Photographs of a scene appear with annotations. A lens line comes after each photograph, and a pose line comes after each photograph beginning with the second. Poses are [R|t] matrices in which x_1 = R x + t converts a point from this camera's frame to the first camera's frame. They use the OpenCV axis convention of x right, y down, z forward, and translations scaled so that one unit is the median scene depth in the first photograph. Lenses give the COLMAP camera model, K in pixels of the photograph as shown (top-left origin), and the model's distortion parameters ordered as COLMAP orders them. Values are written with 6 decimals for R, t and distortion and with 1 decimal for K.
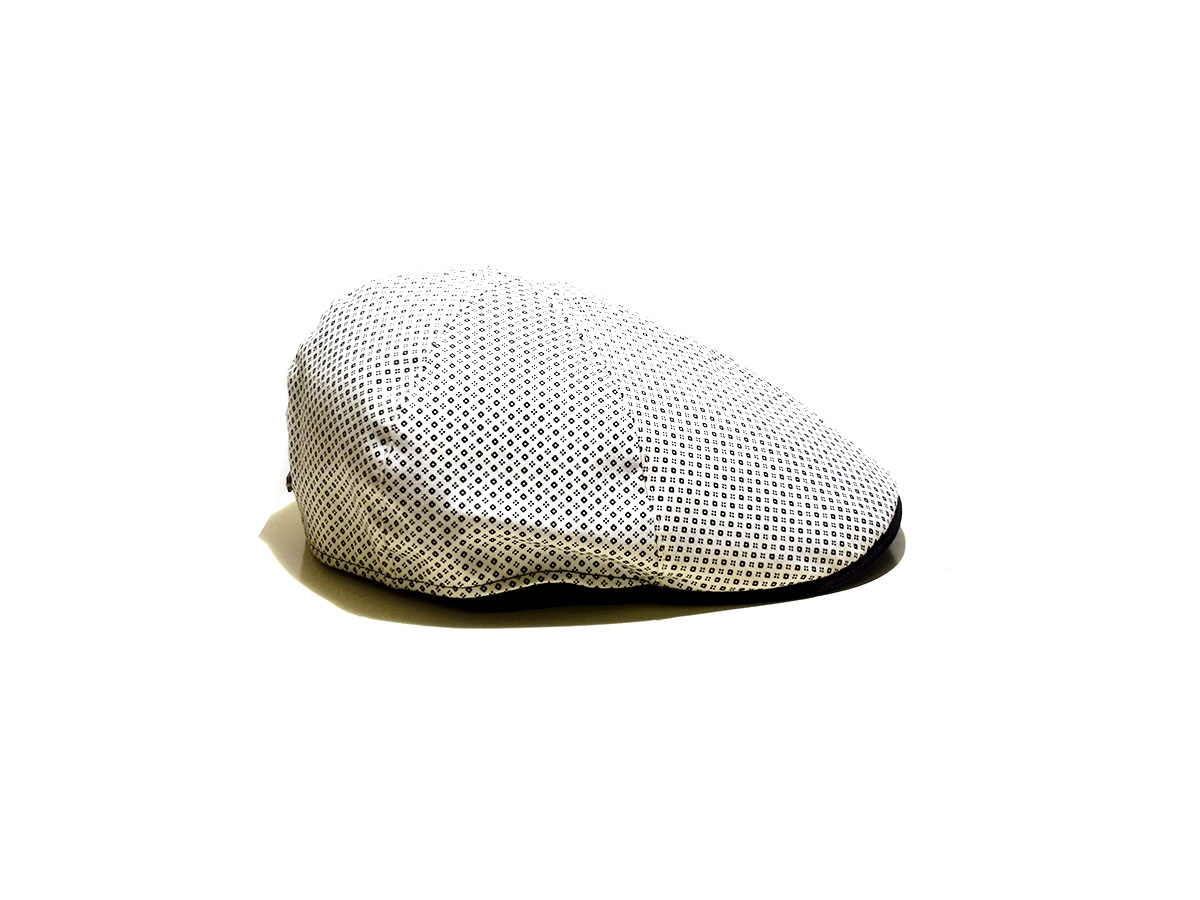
lens RADIAL K [[2247.0, 0, 599.9], [0, 2247.0, 449.6], [0, 0, 1]] dist [0.228197, 0.000000]
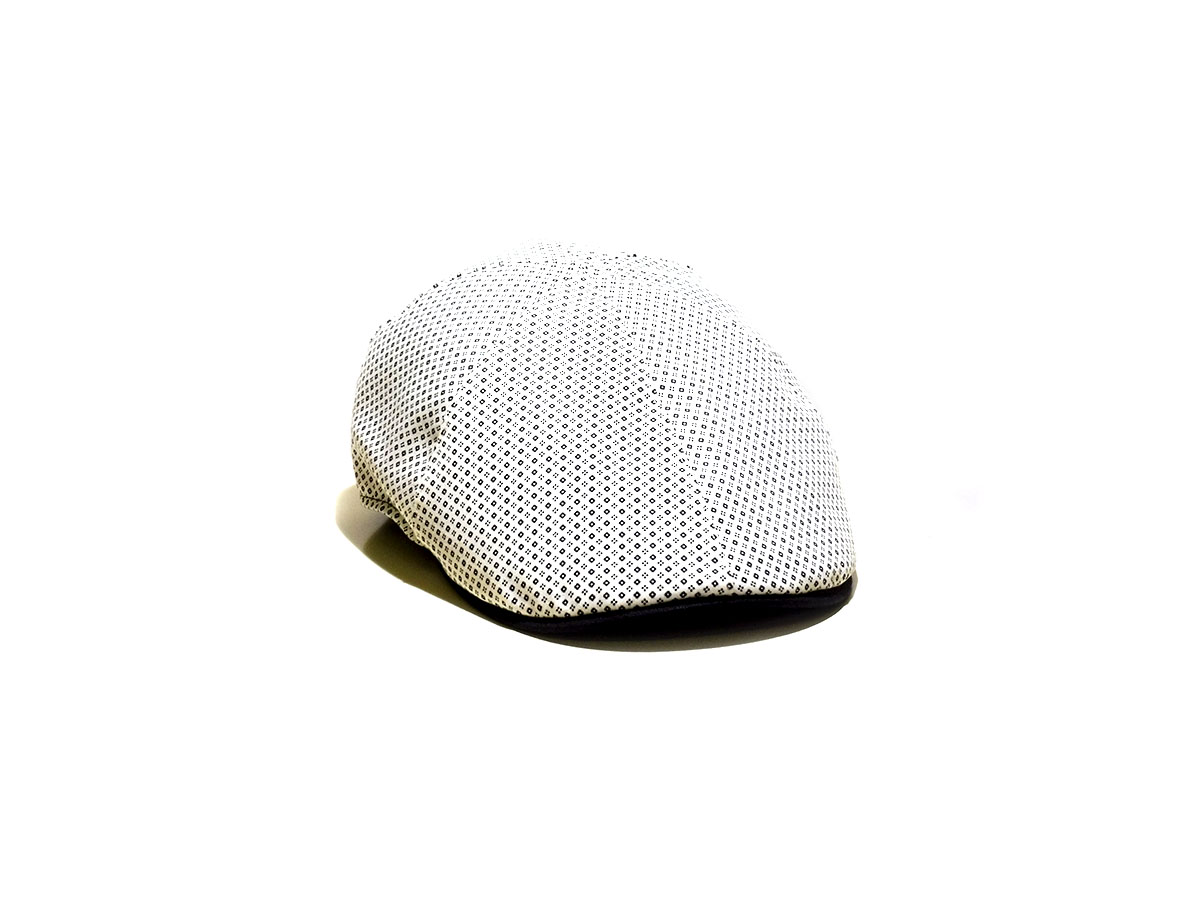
lens RADIAL K [[2247.0, 0, 599.4], [0, 2247.0, 451.4], [0, 0, 1]] dist [0.228197, 0.000000]
pose [[0.347906, 0.284939, -0.893181, 0.974691], [-0.304950, 0.935283, 0.179588, -0.195769], [0.886548, 0.209895, 0.412282, 0.639861]]
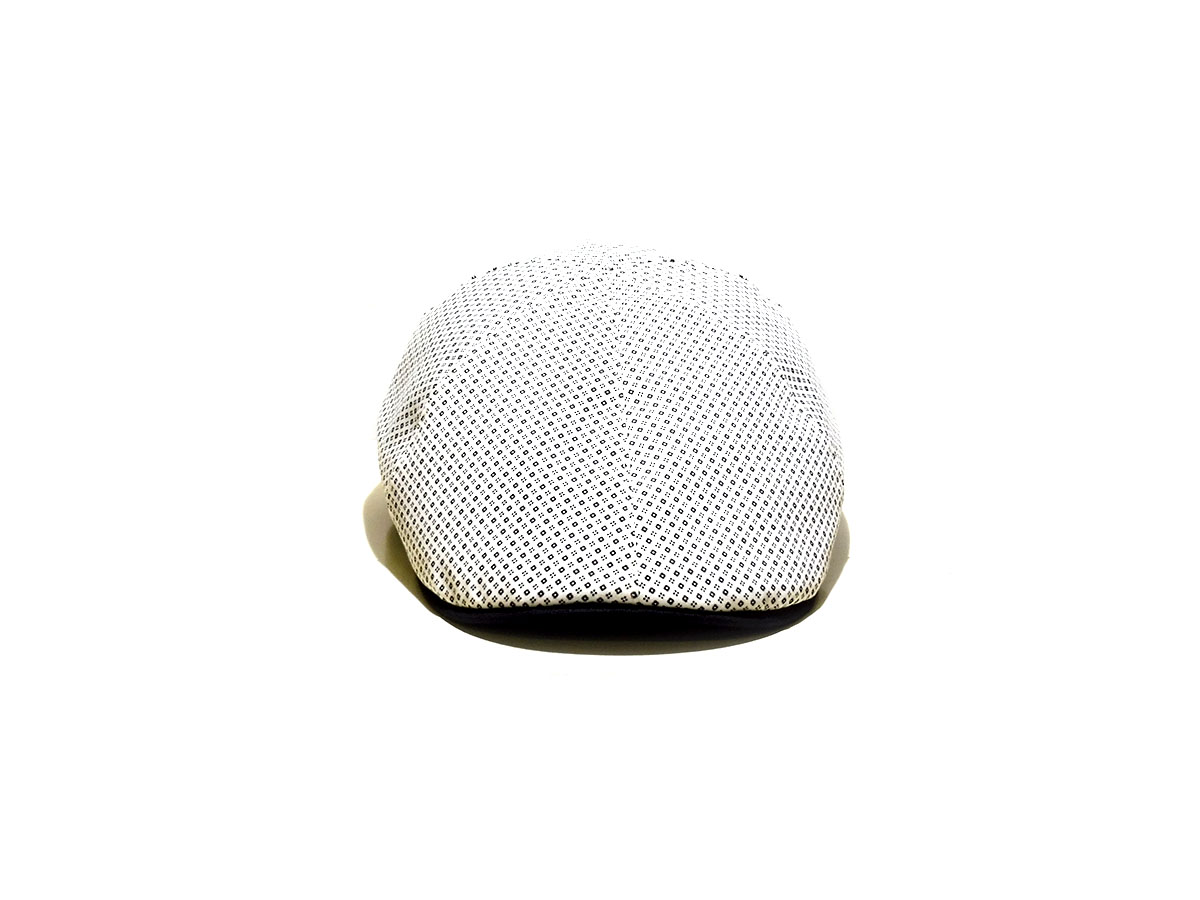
lens RADIAL K [[2247.0, 0, 598.9], [0, 2247.0, 449.8], [0, 0, 1]] dist [0.228197, 0.000000]
pose [[0.061012, 0.299123, -0.952262, 1.039714], [-0.326997, 0.907380, 0.264074, -0.289391], [0.943054, 0.295276, 0.153173, 0.922111]]
